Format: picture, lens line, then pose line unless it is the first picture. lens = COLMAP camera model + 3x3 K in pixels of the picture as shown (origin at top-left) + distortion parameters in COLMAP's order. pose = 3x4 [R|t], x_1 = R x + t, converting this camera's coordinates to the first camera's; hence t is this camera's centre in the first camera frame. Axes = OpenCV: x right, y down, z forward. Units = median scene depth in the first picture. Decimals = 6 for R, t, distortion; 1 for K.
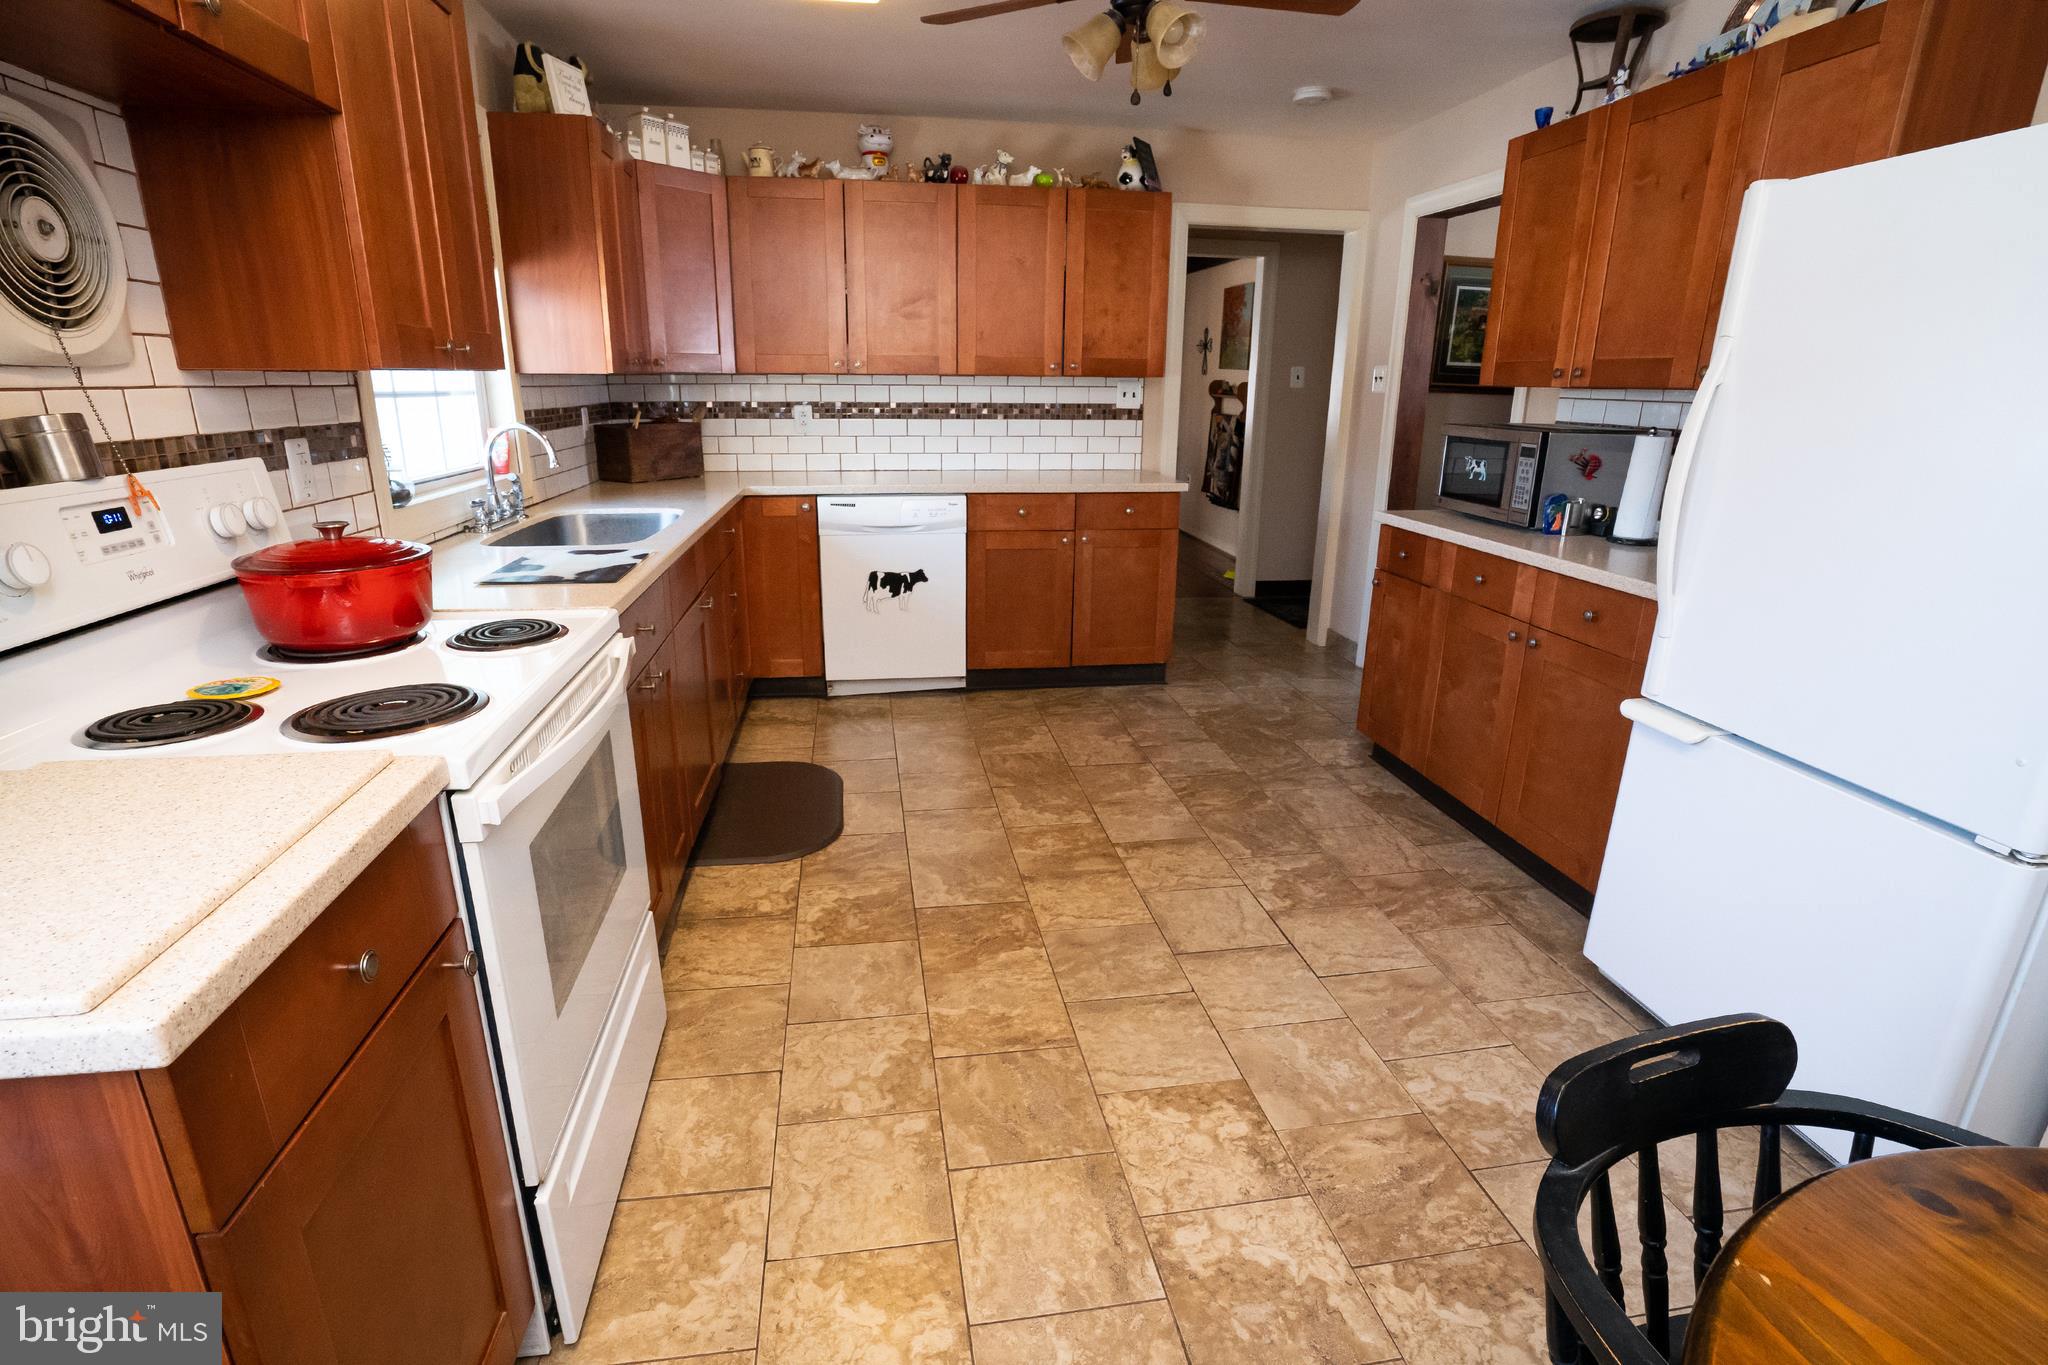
lens RADIAL K [[959.7, 0, 1019.4], [0, 959.7, 678.5], [0, 0, 1]] dist [-0.065037, 0.030788]
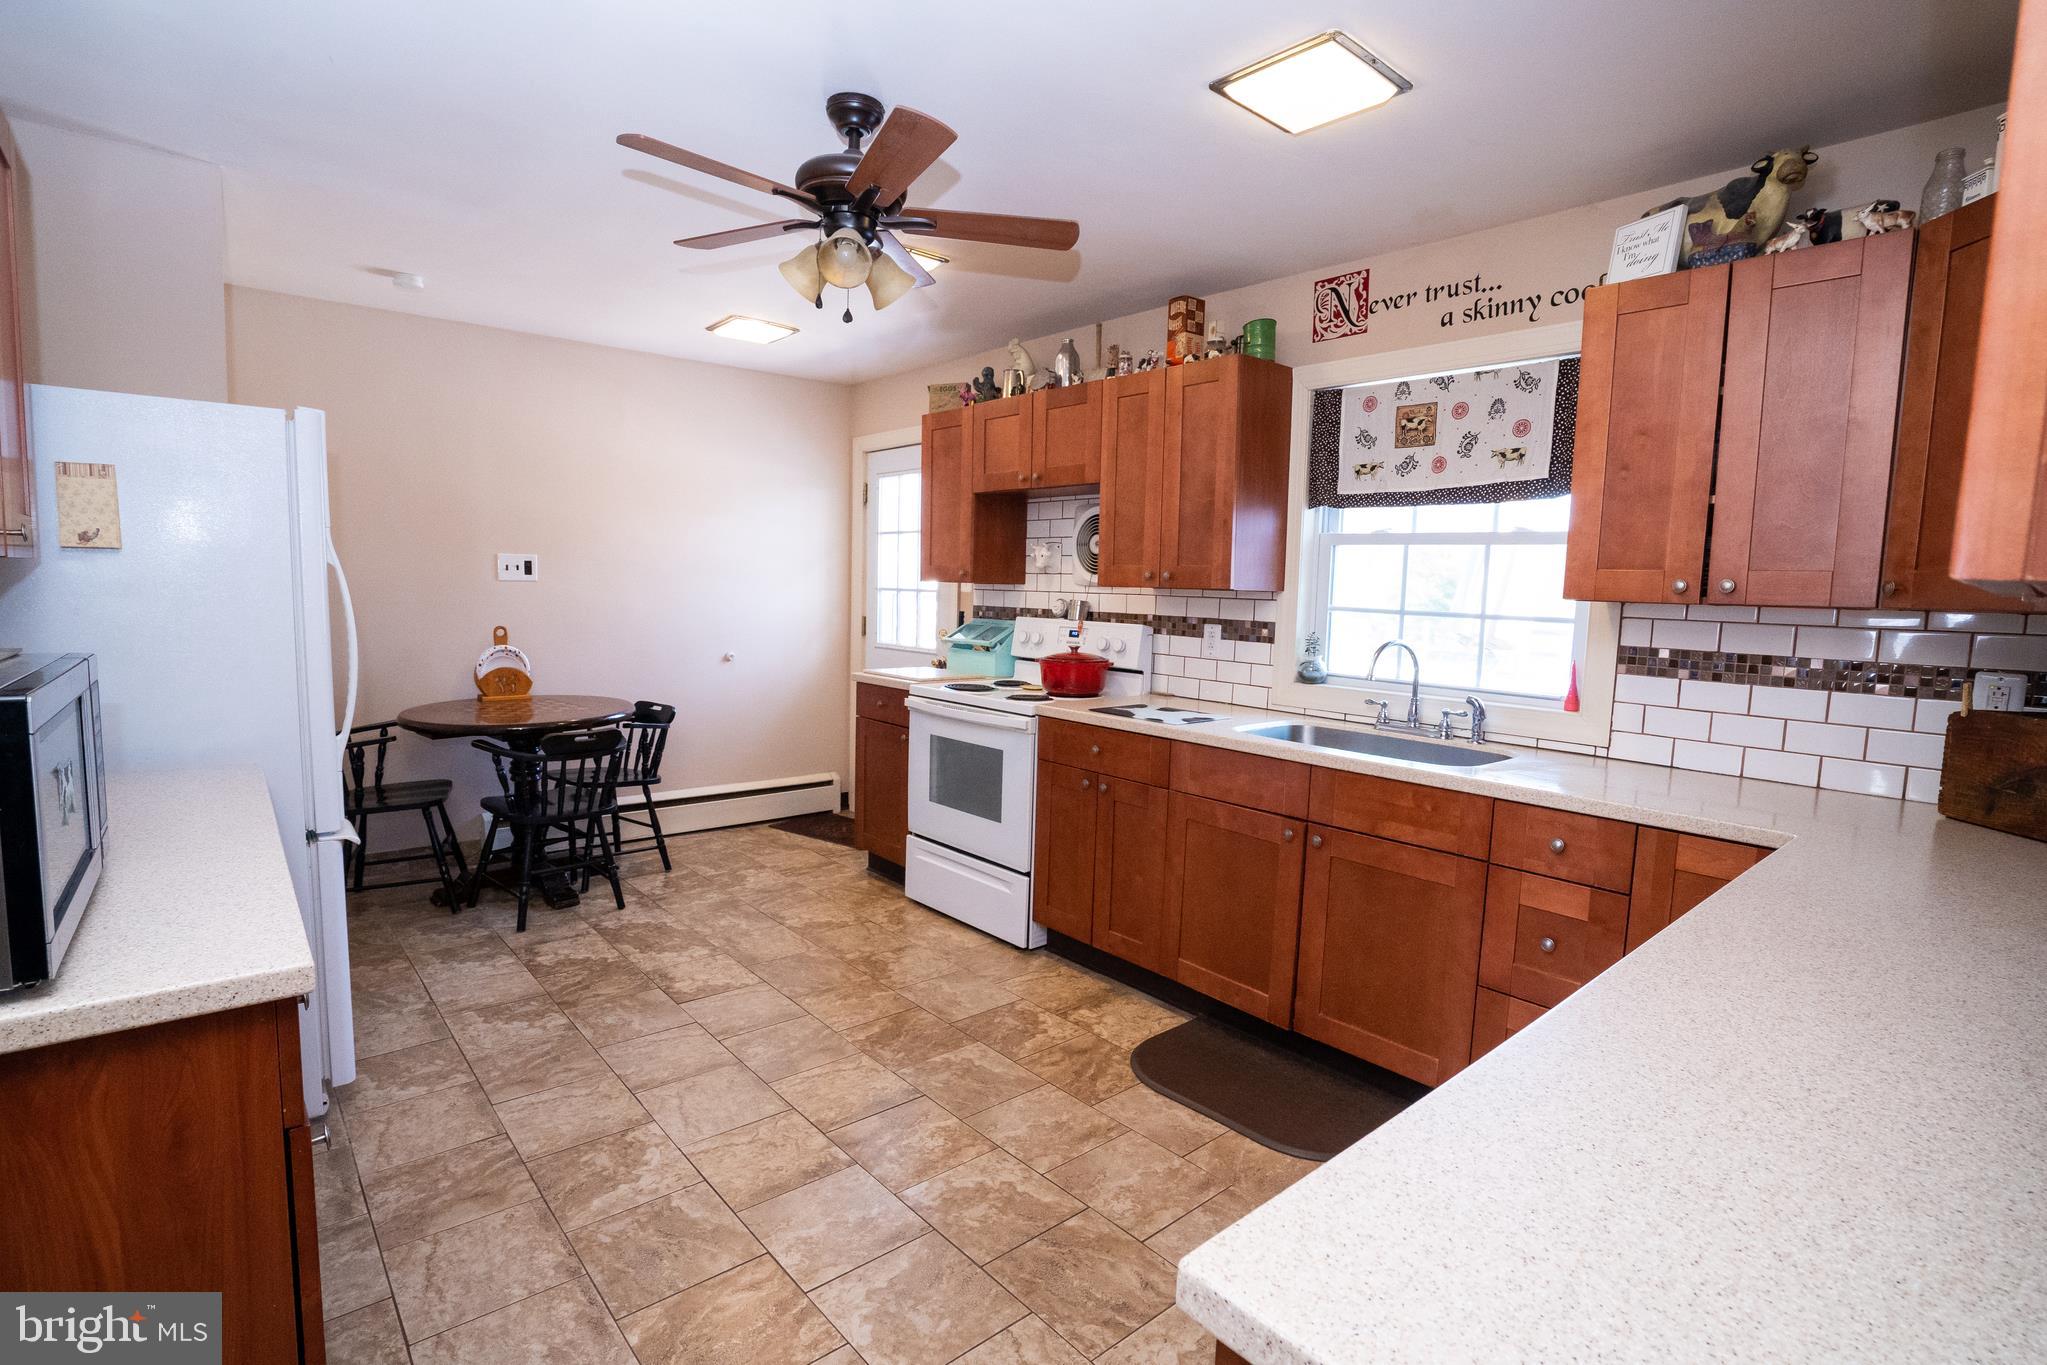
lens RADIAL K [[972.0, 0, 1009.9], [0, 972.0, 682.0], [0, 0, 1]] dist [-0.063640, 0.026987]
pose [[-0.850528, 0.018709, -0.525598, 0.462628], [-0.190621, 0.920449, 0.341229, -0.560010], [0.490170, 0.390415, -0.779301, 1.791708]]
